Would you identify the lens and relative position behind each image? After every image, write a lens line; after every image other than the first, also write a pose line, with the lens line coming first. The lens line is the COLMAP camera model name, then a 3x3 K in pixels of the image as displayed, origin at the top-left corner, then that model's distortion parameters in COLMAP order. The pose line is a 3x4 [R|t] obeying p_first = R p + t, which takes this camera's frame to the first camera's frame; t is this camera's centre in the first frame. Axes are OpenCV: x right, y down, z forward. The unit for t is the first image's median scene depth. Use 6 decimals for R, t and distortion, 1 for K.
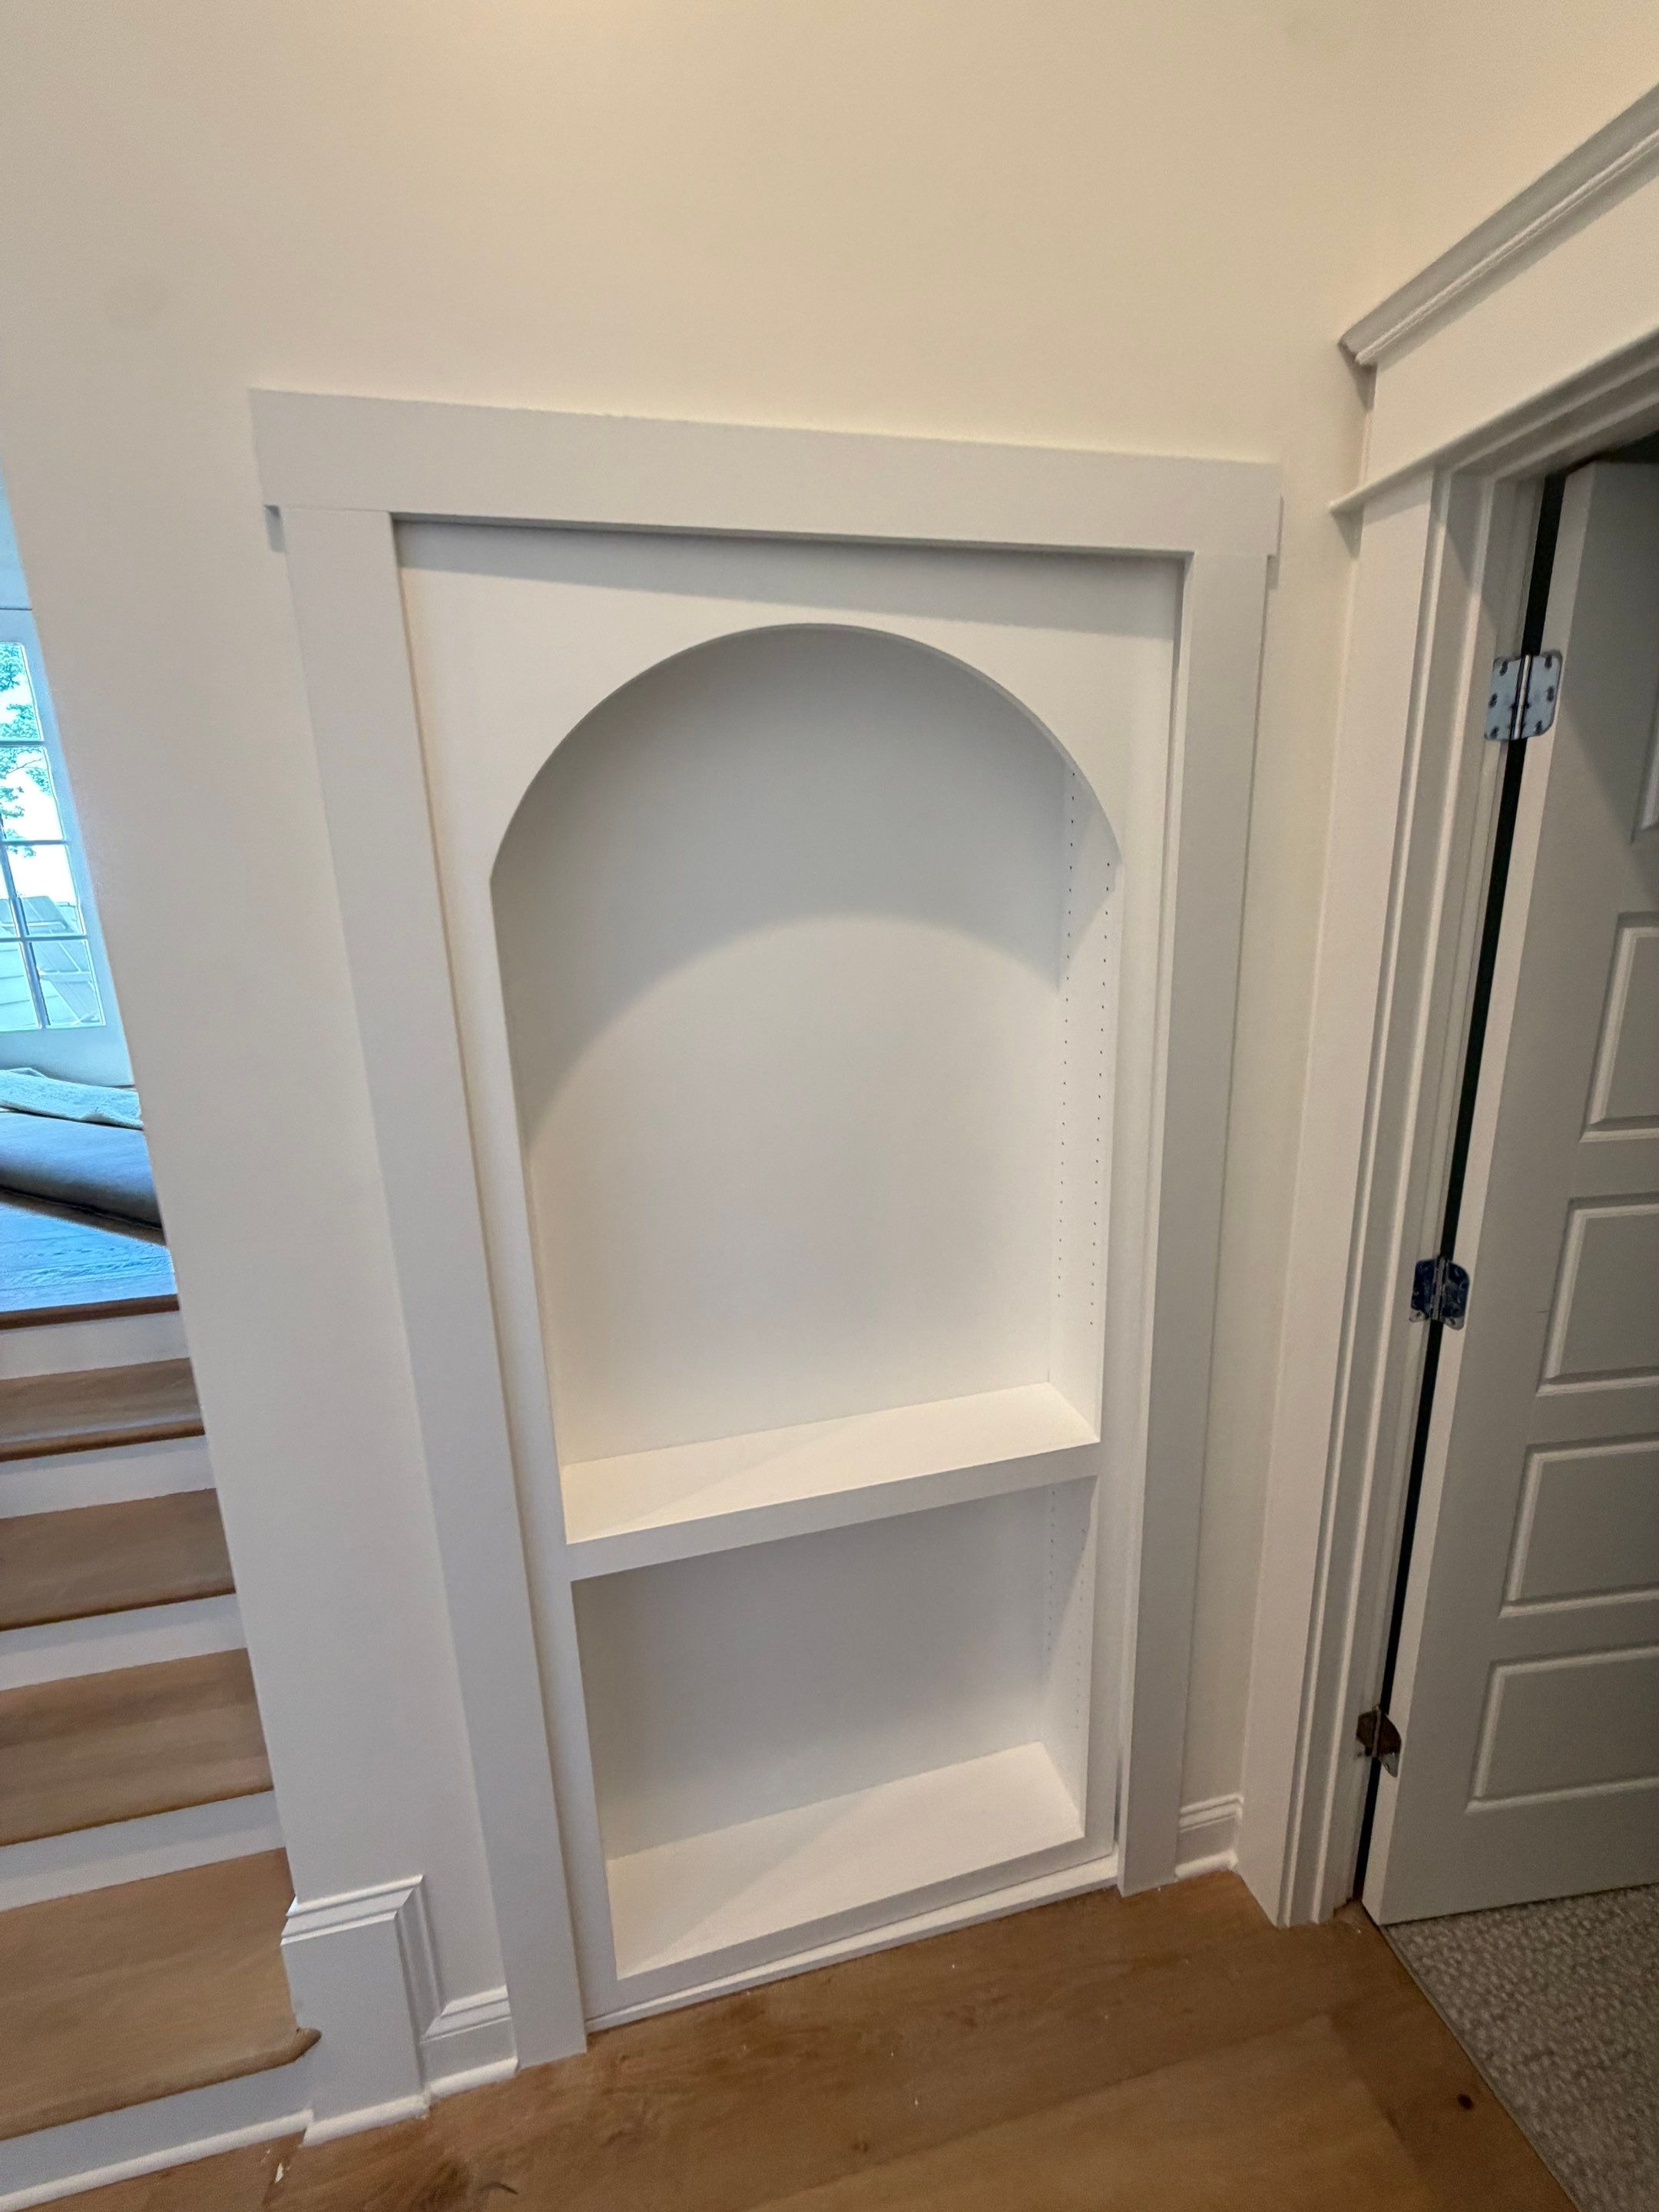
lens RADIAL K [[879.9, 0, 826.6], [0, 879.9, 1099.3], [0, 0, 1]] dist [0.000557, 0.000156]
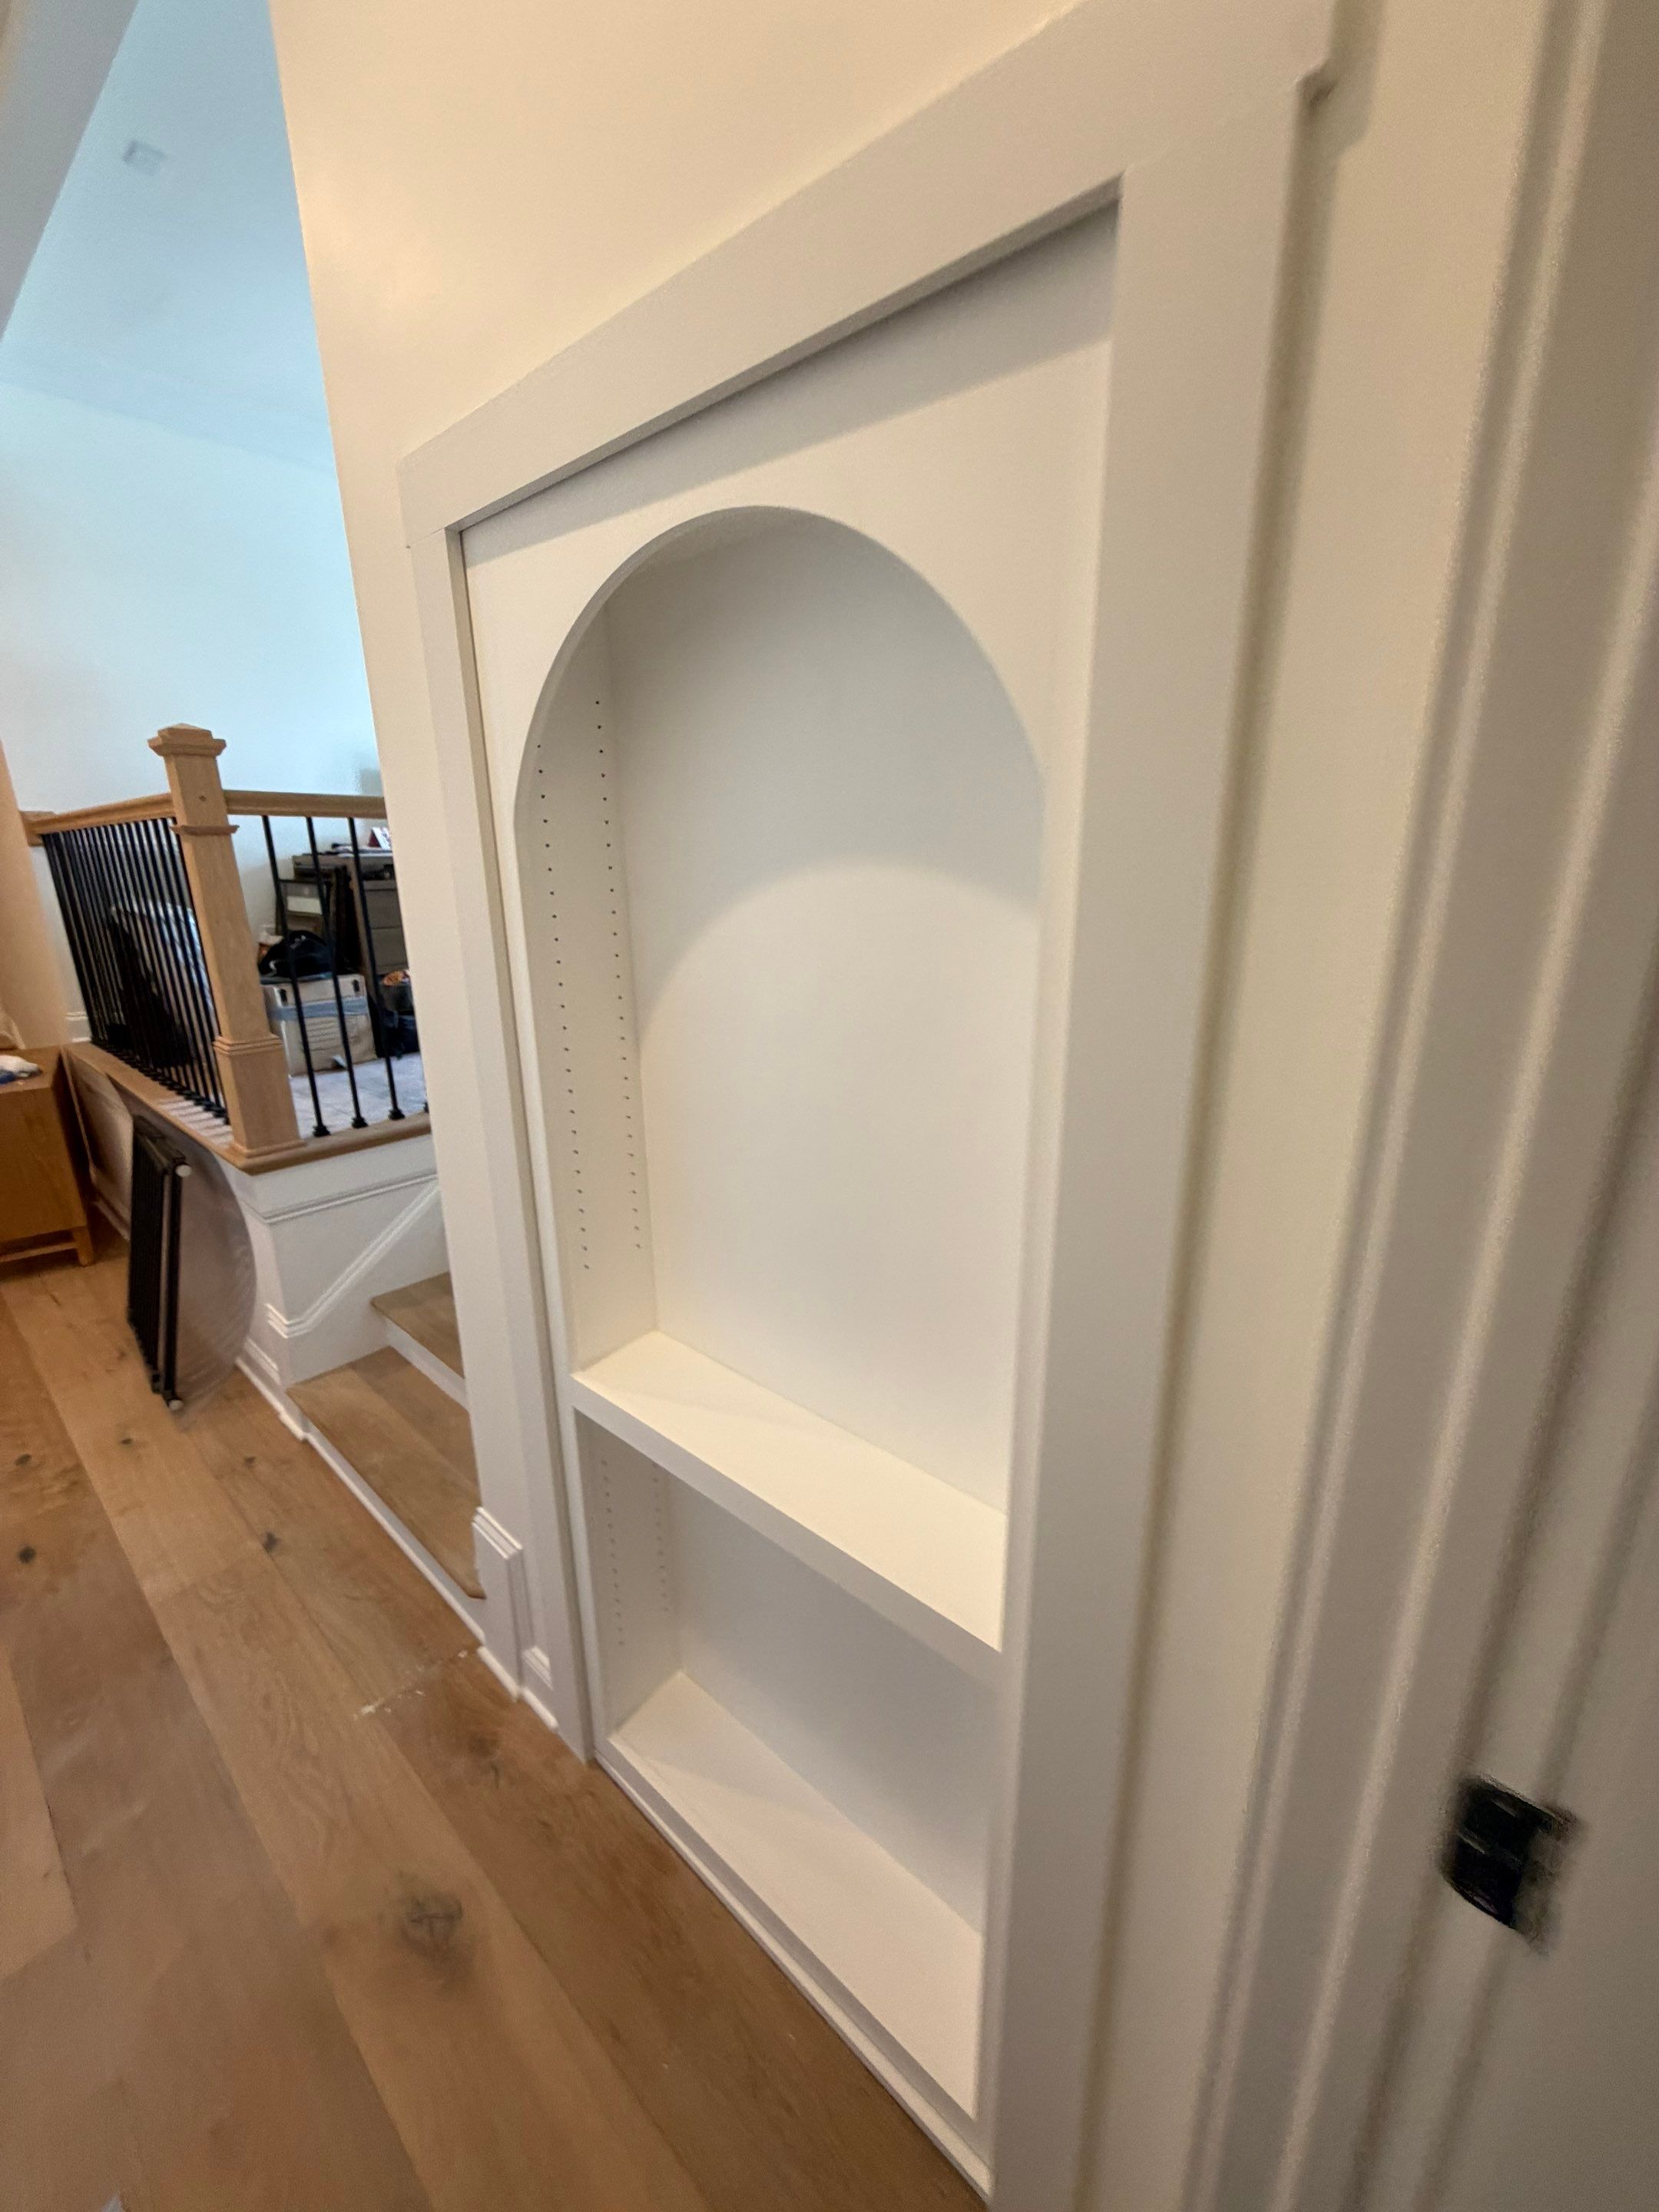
lens RADIAL K [[879.9, 0, 828.7], [0, 879.9, 1114.1], [0, 0, 1]] dist [0.000557, 0.000156]
pose [[0.583030, 0.254011, -0.771722, 0.708768], [-0.188451, 0.966244, 0.175663, -0.121220], [0.790292, 0.043015, 0.611219, 0.486374]]
